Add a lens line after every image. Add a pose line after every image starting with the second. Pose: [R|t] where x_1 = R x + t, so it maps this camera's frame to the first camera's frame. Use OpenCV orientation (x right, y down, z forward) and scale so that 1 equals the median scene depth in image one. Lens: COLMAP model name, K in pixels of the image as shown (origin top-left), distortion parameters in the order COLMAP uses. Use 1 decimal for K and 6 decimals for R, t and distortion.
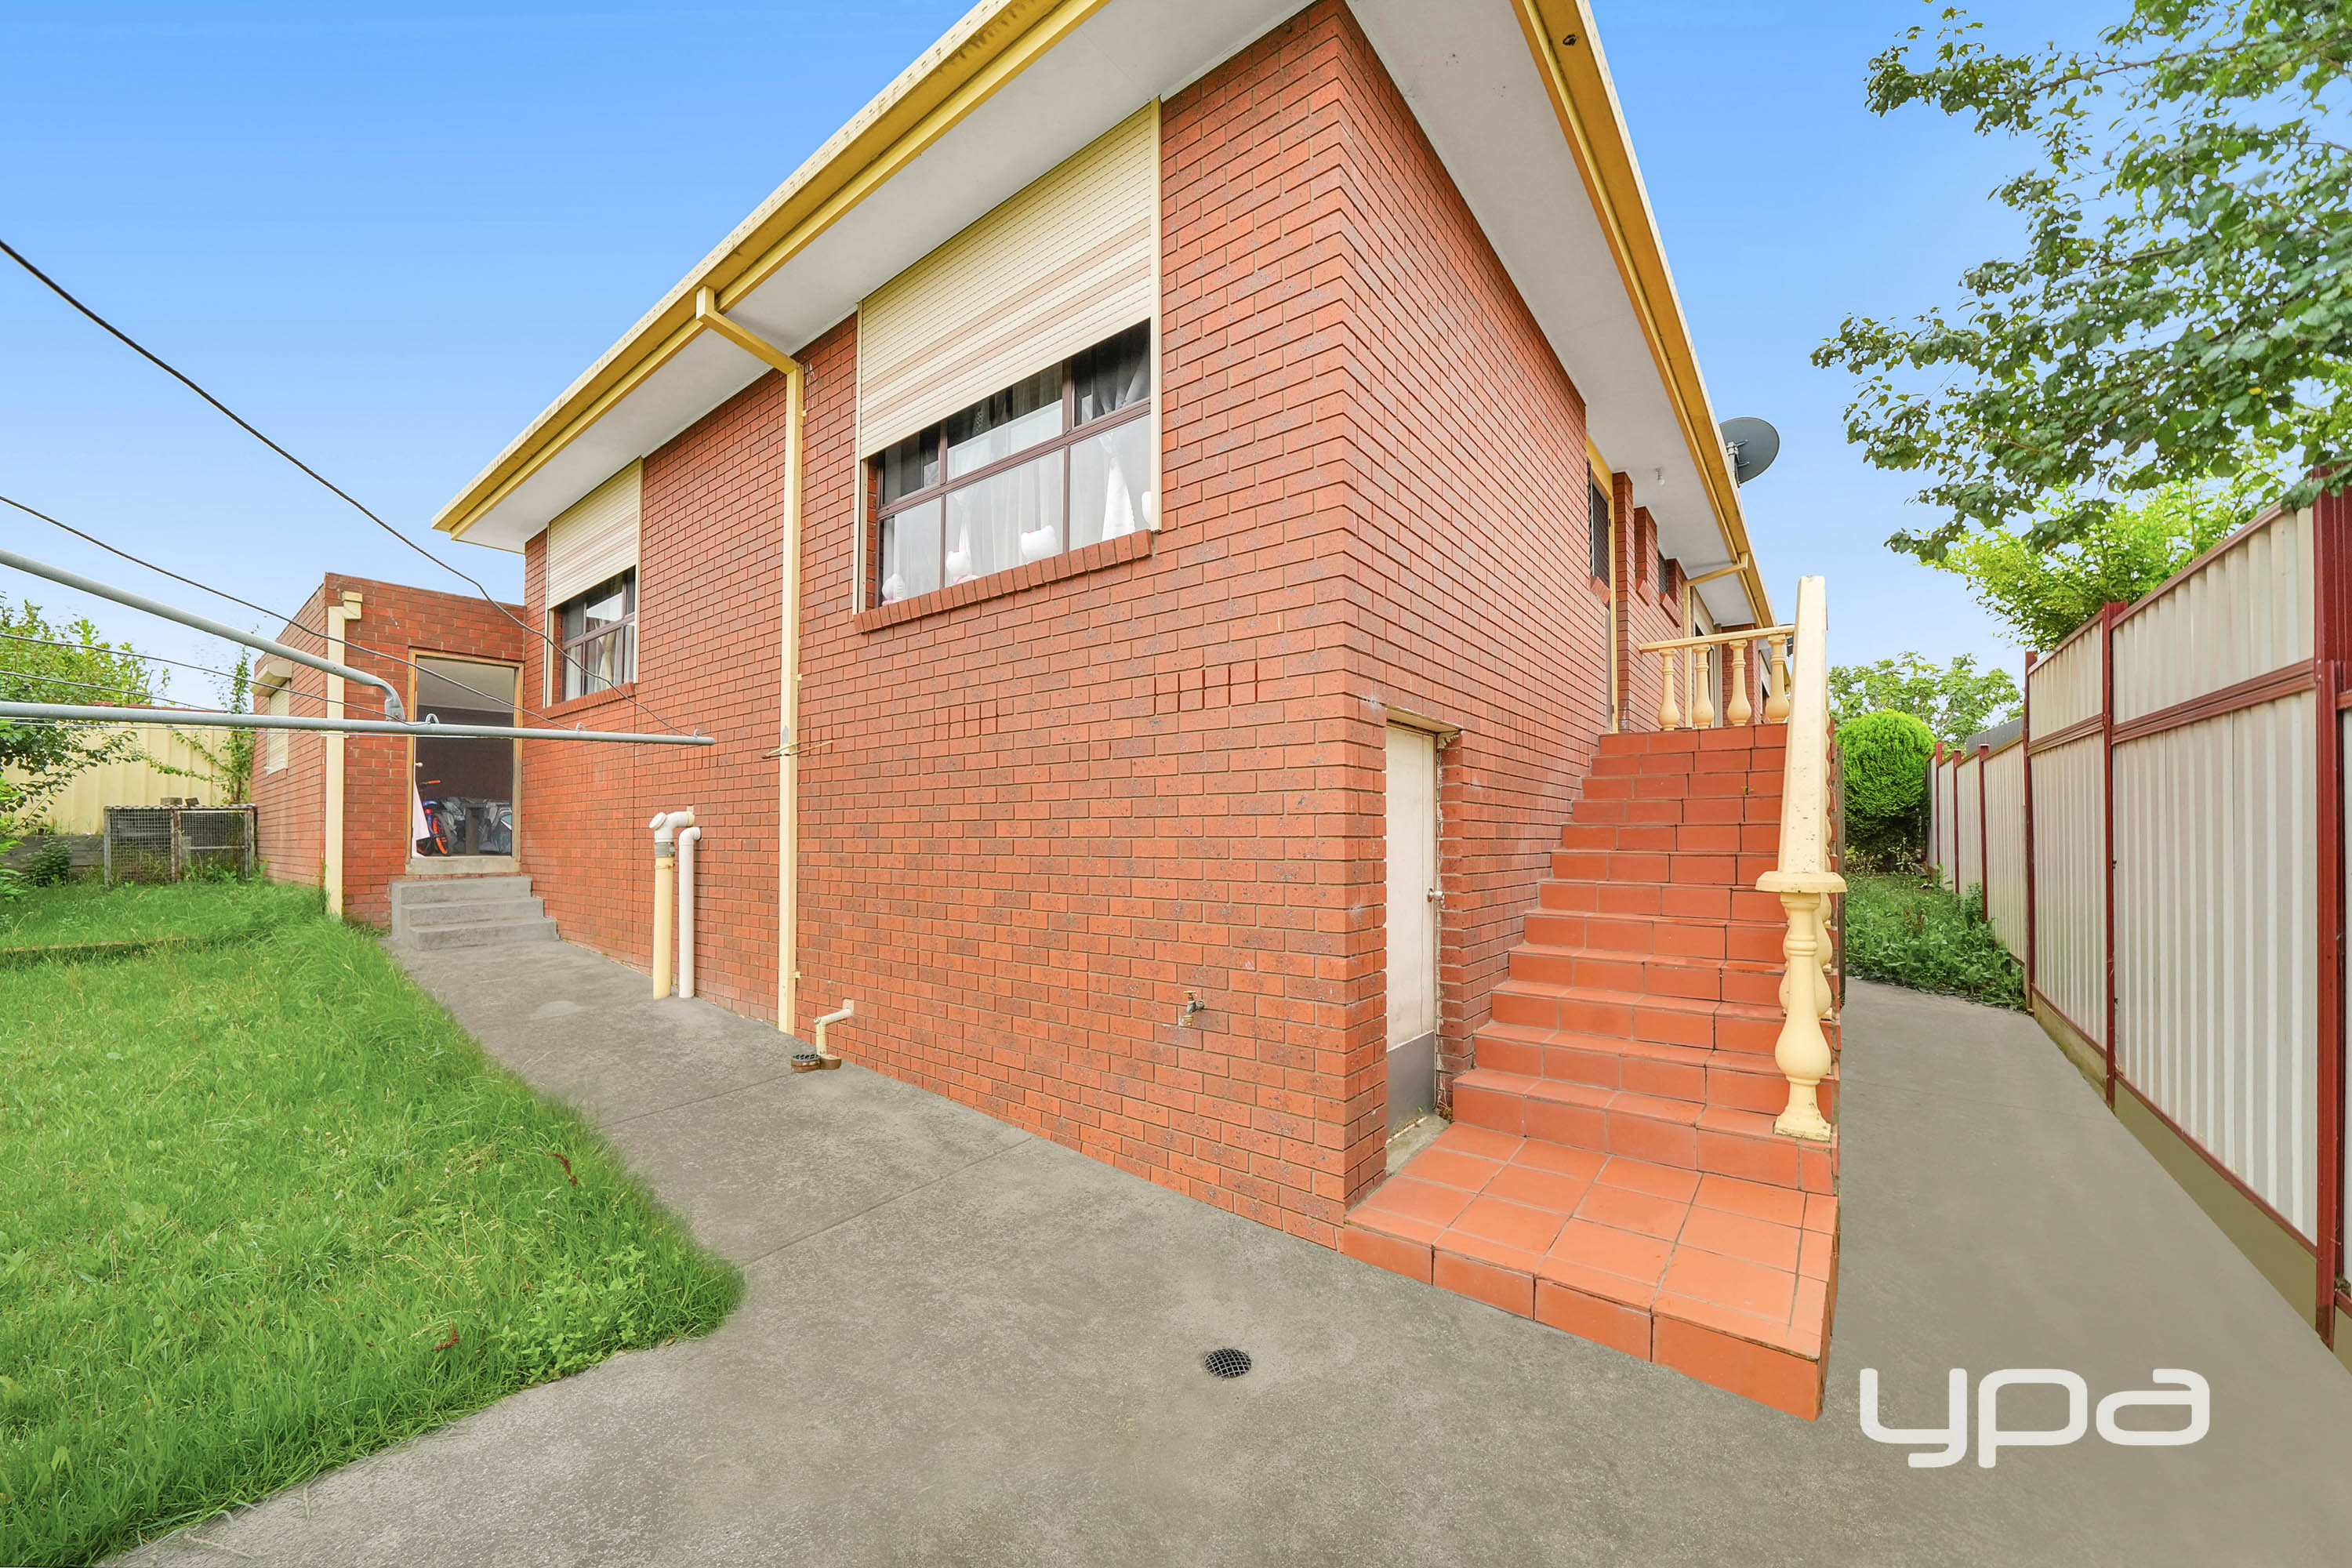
lens RADIAL K [[833.6, 0, 1176.0], [0, 833.6, 784.0], [0, 0, 1]] dist [0.000424, 0.000106]
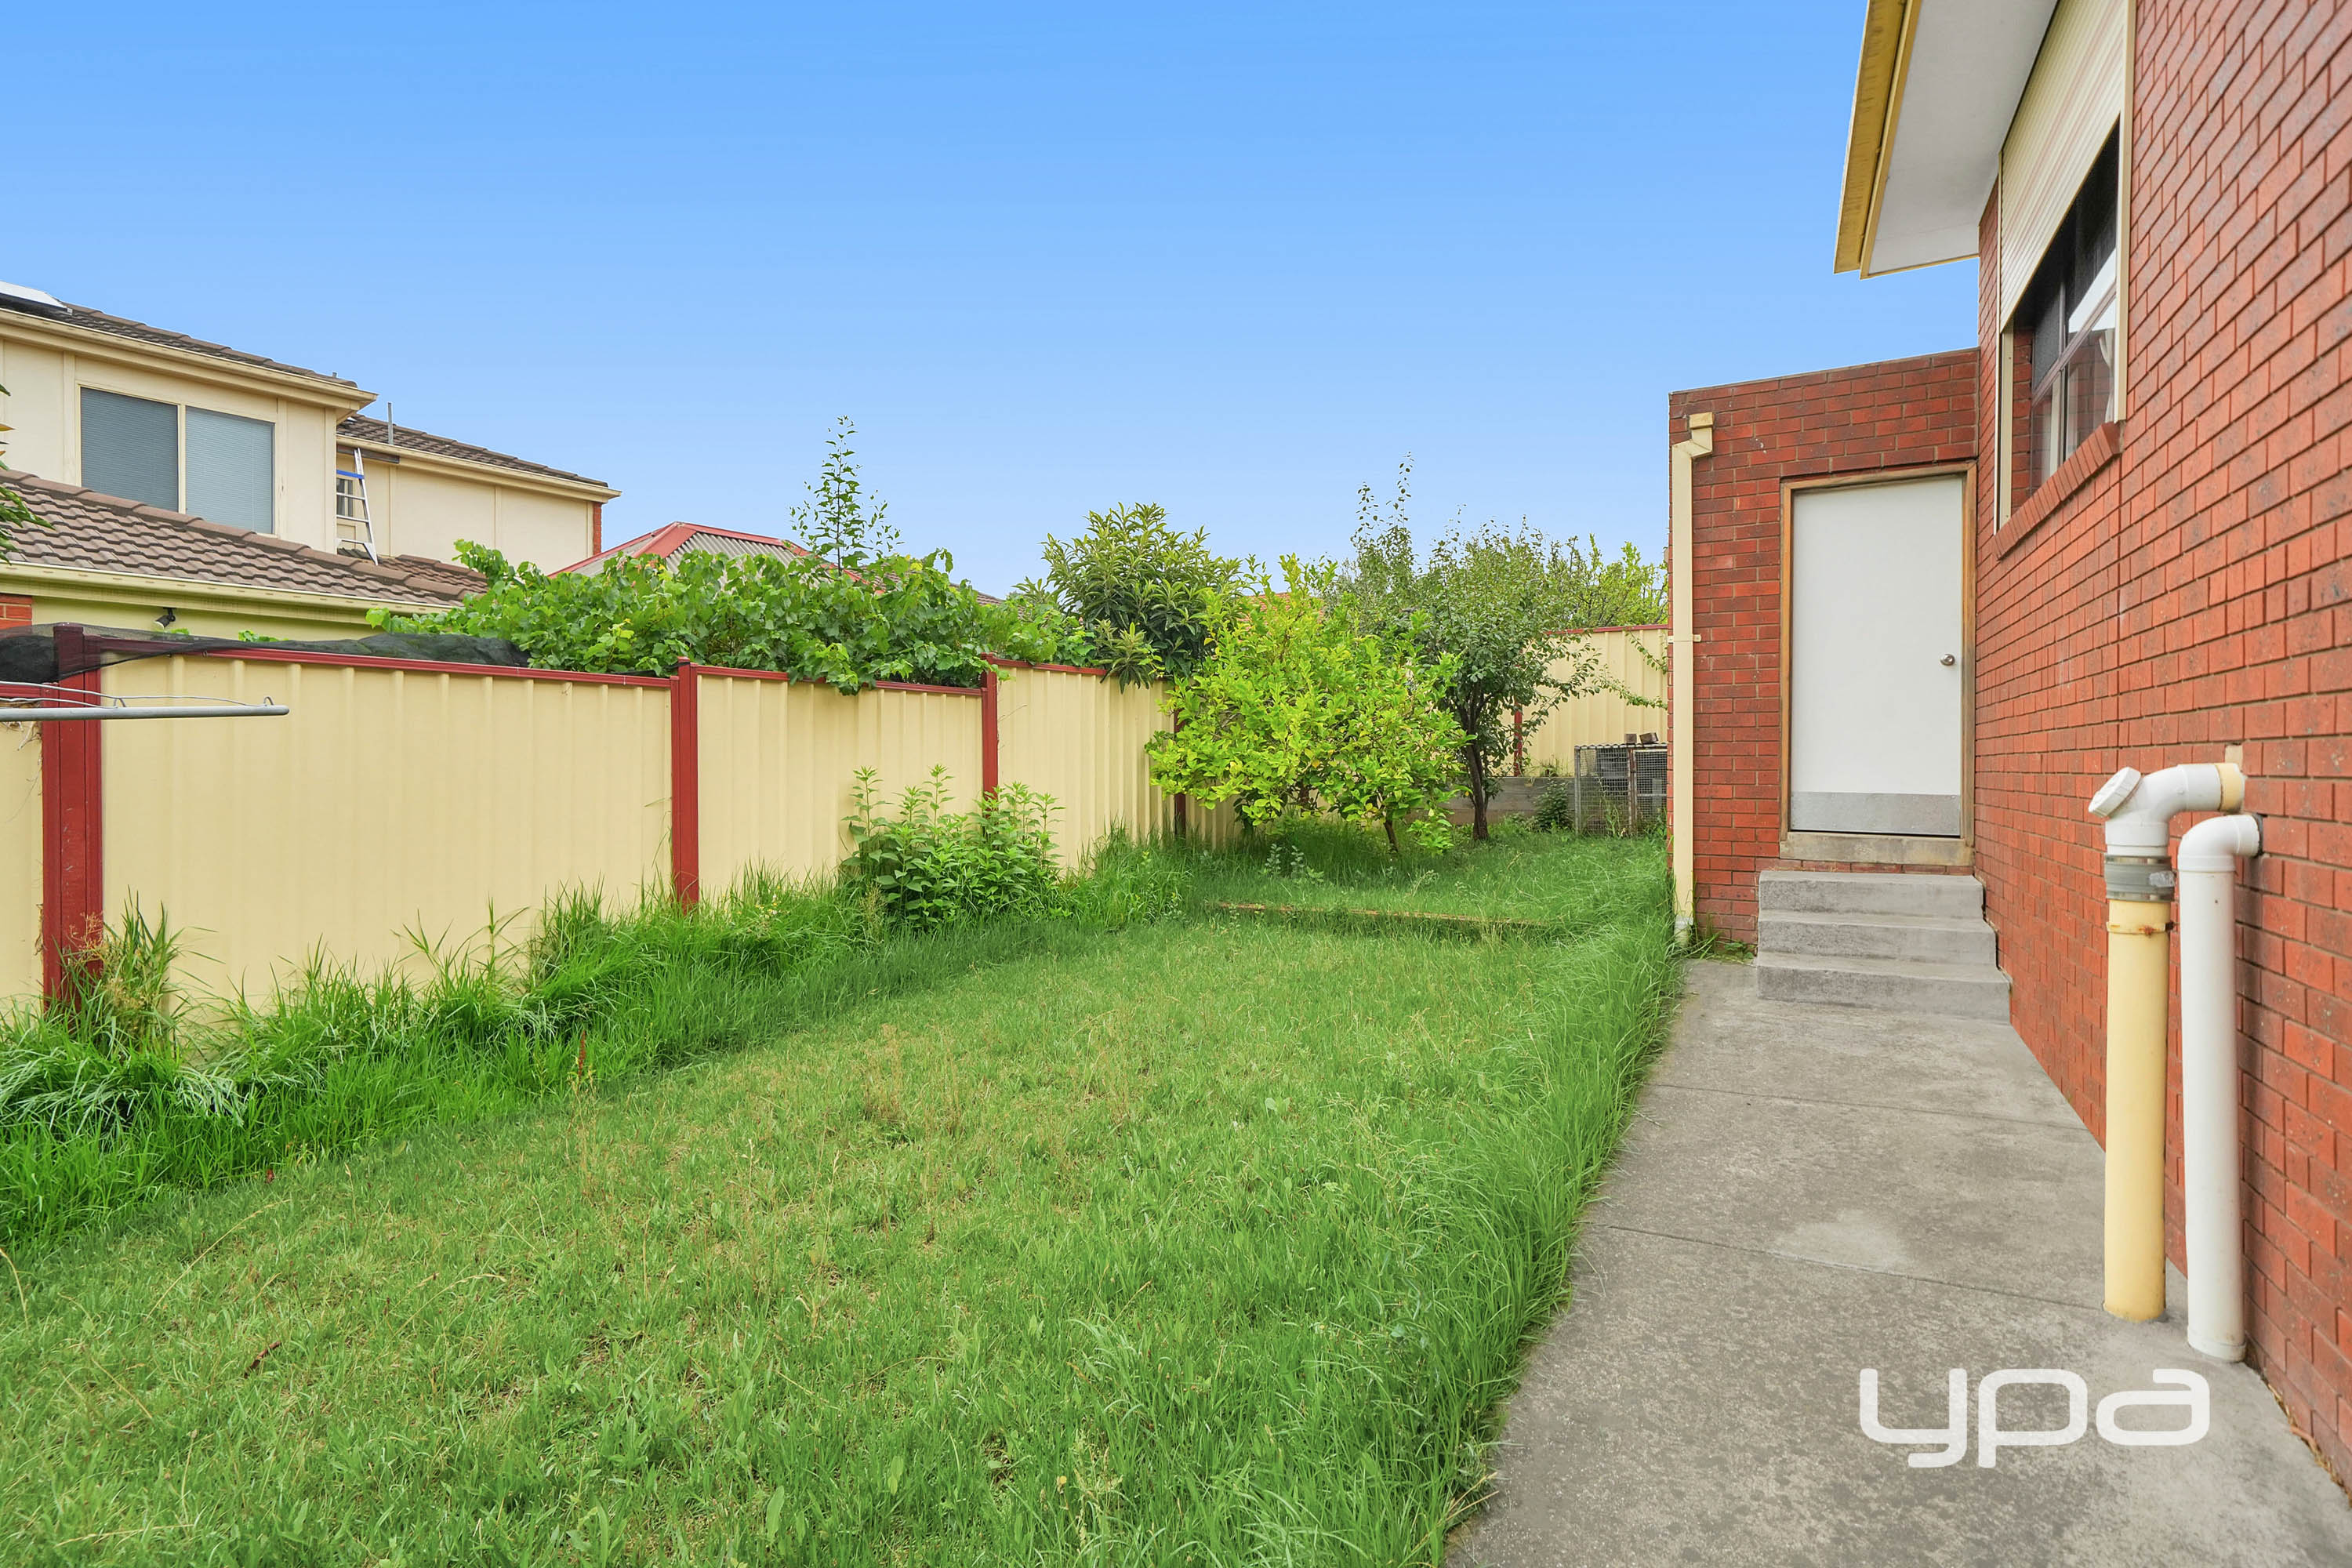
lens RADIAL K [[1094.0, 0, 1176.0], [0, 1094.0, 784.0], [0, 0, 1]] dist [0.000838, 0.000352]
pose [[0.114299, 0.025882, -0.993109, -0.189561], [0.058365, 0.997759, 0.032721, 0.003493], [0.991730, -0.061703, 0.112532, 0.487433]]
